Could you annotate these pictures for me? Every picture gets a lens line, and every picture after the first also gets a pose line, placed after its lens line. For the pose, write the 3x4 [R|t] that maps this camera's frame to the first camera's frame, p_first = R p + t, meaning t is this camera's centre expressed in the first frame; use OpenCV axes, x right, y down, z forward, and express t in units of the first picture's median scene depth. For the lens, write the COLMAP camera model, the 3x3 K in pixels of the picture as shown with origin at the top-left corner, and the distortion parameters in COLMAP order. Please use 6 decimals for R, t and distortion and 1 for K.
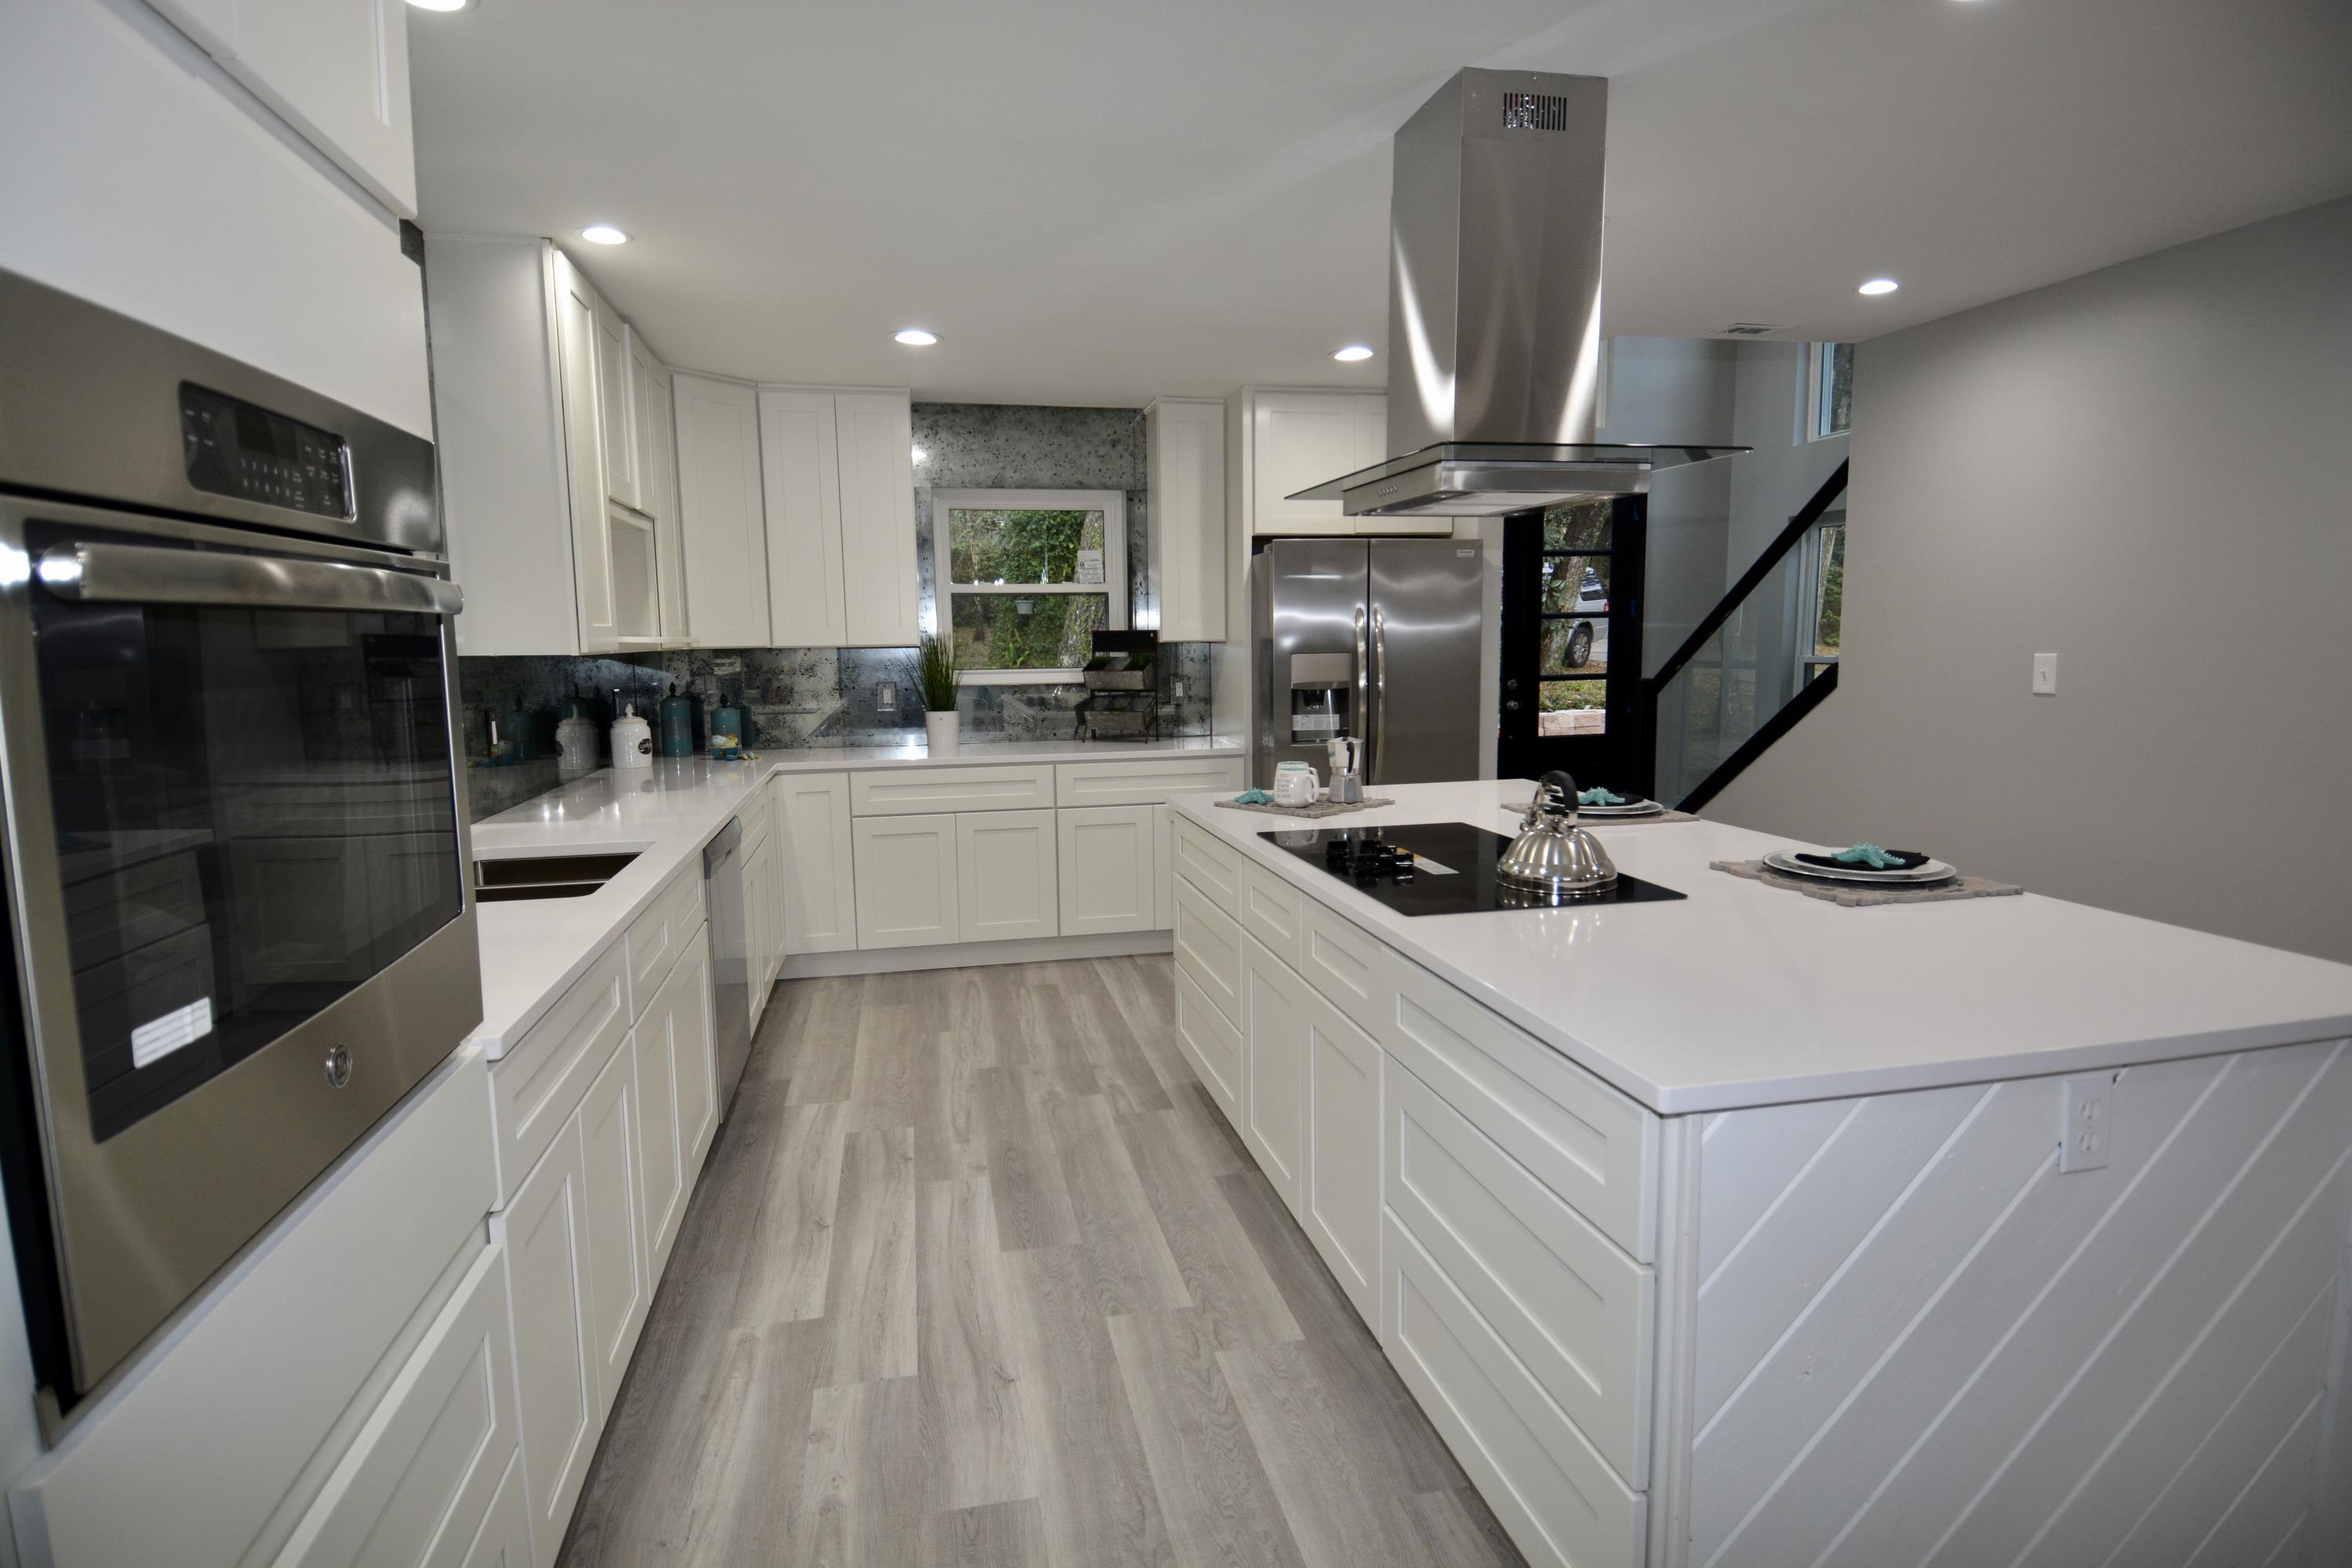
lens RADIAL K [[1211.9, 0, 1168.3], [0, 1211.9, 778.5], [0, 0, 1]] dist [0.059335, -0.065876]
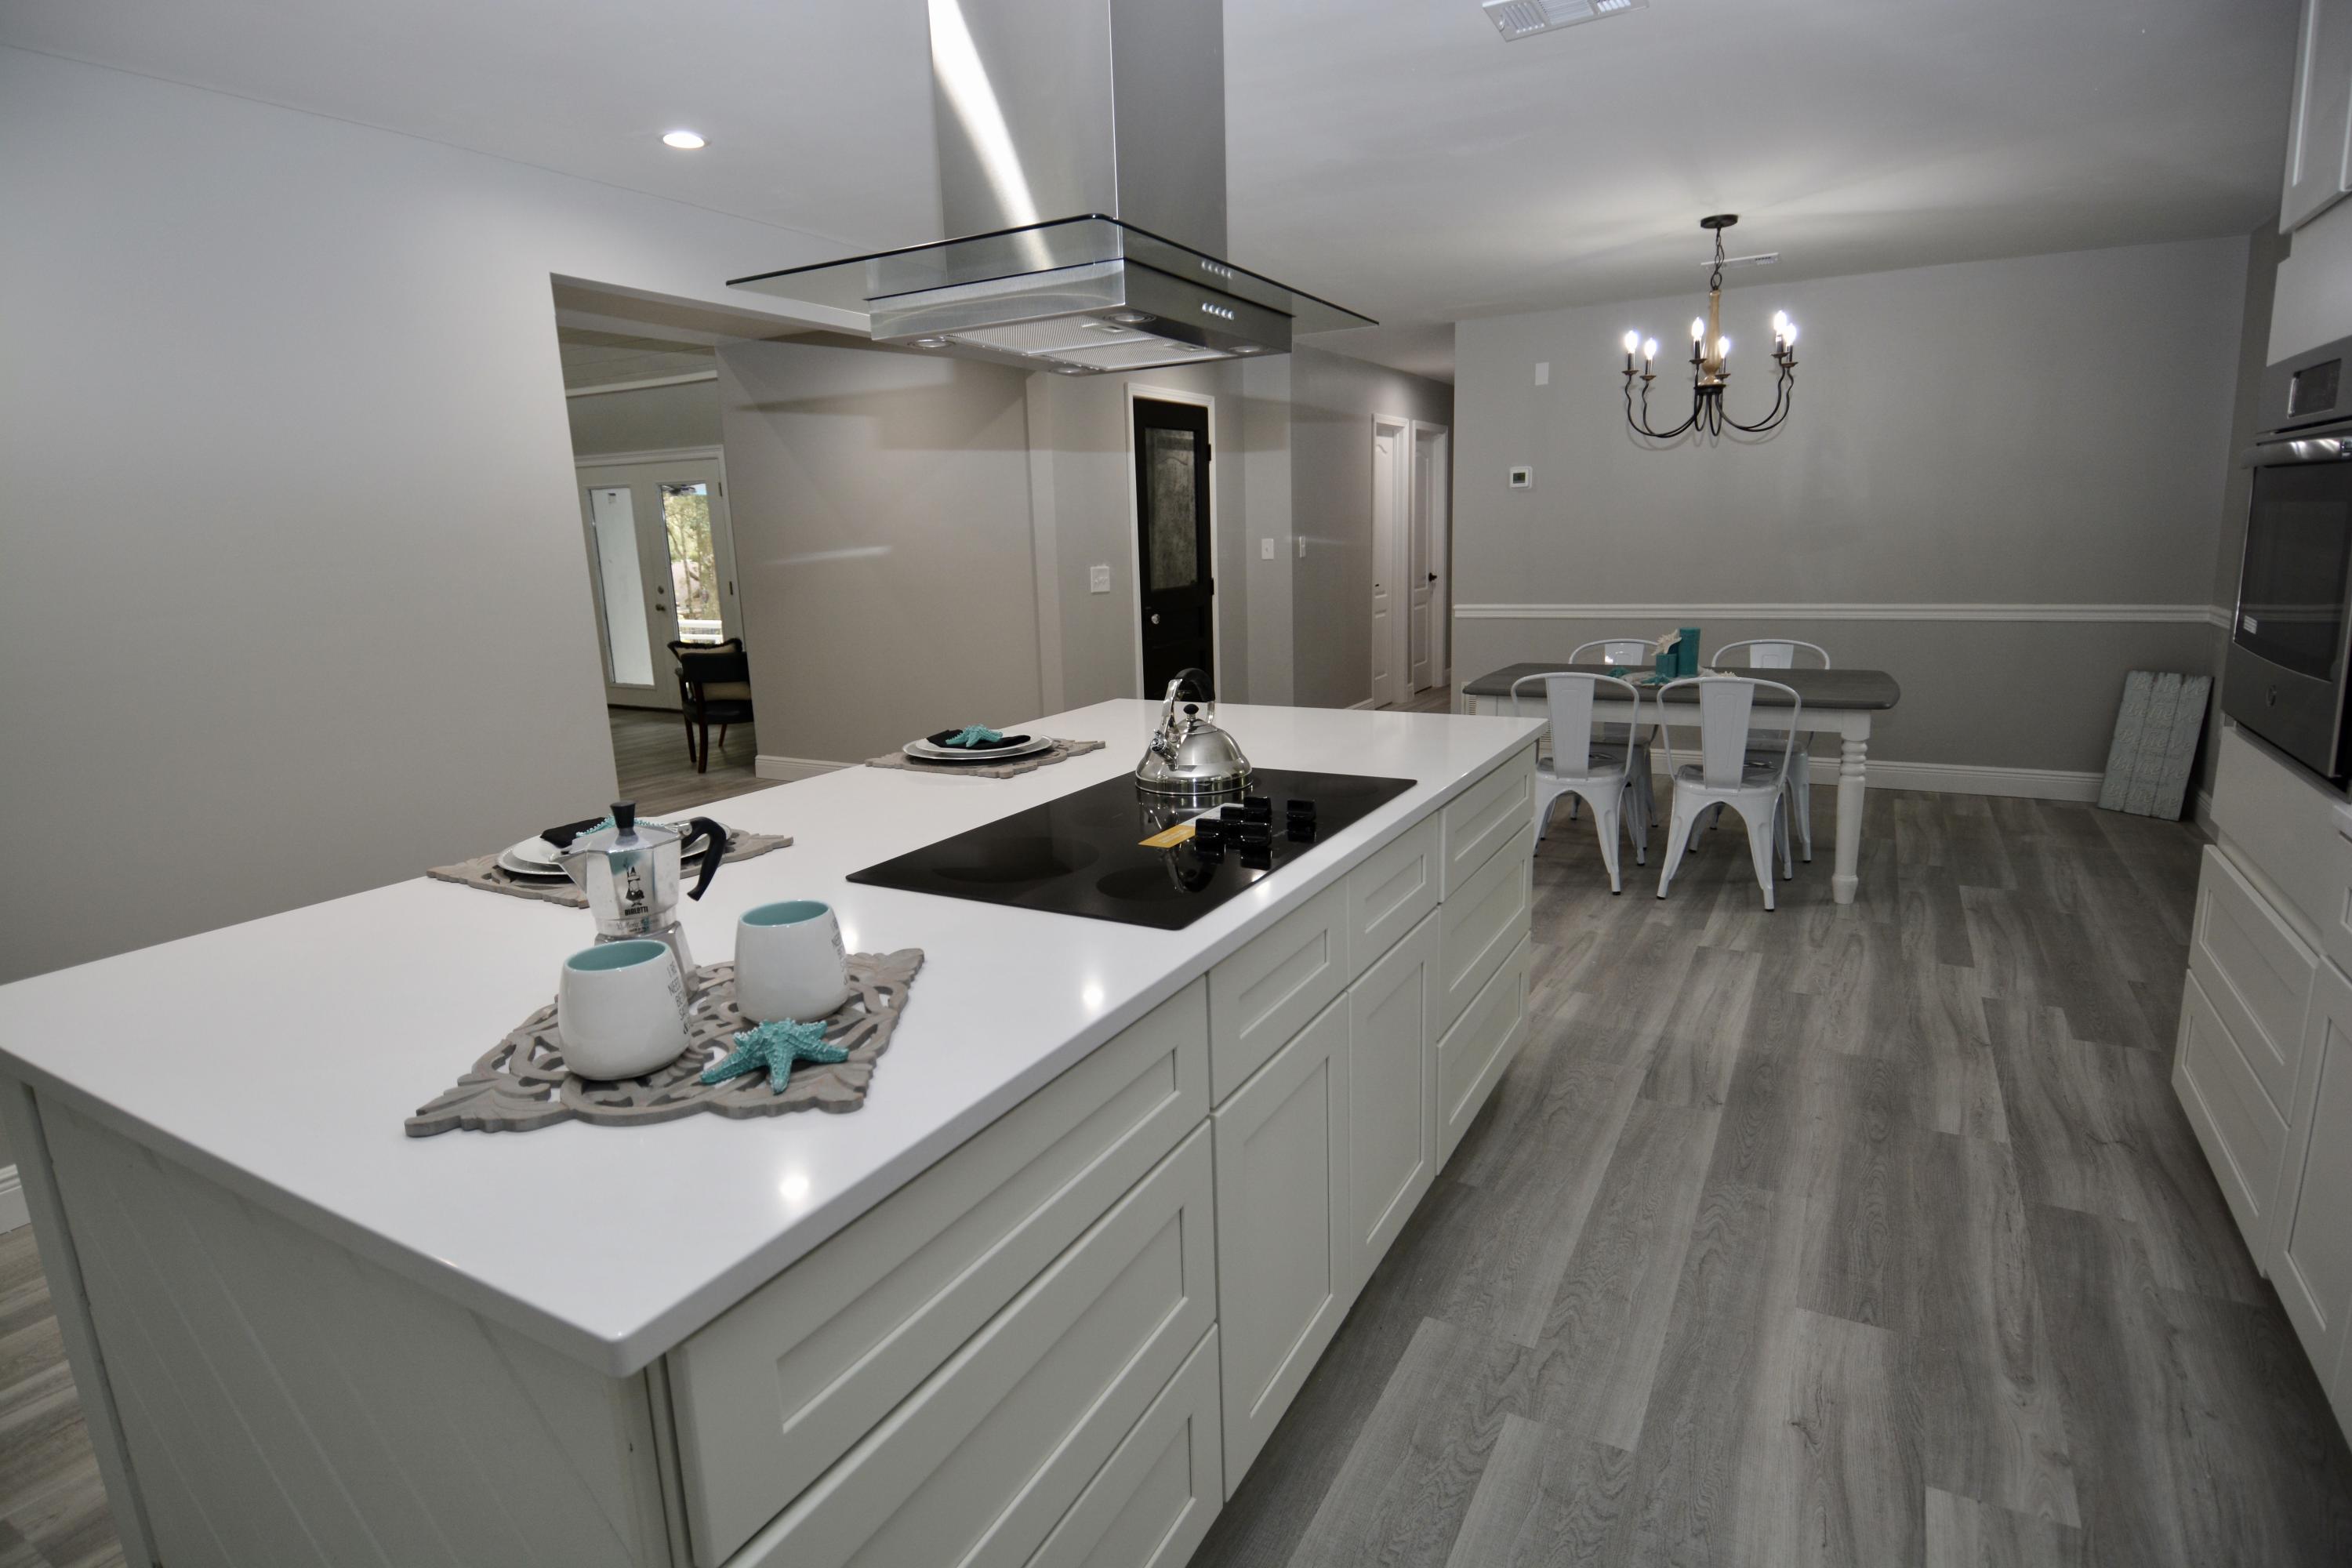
lens RADIAL K [[1211.9, 0, 1168.3], [0, 1211.9, 778.5], [0, 0, 1]] dist [0.059335, -0.065876]
pose [[-0.745244, -0.091317, 0.660510, -0.193741], [0.124255, 0.954209, 0.272116, -0.116558], [-0.655113, 0.284864, -0.699771, 1.051857]]
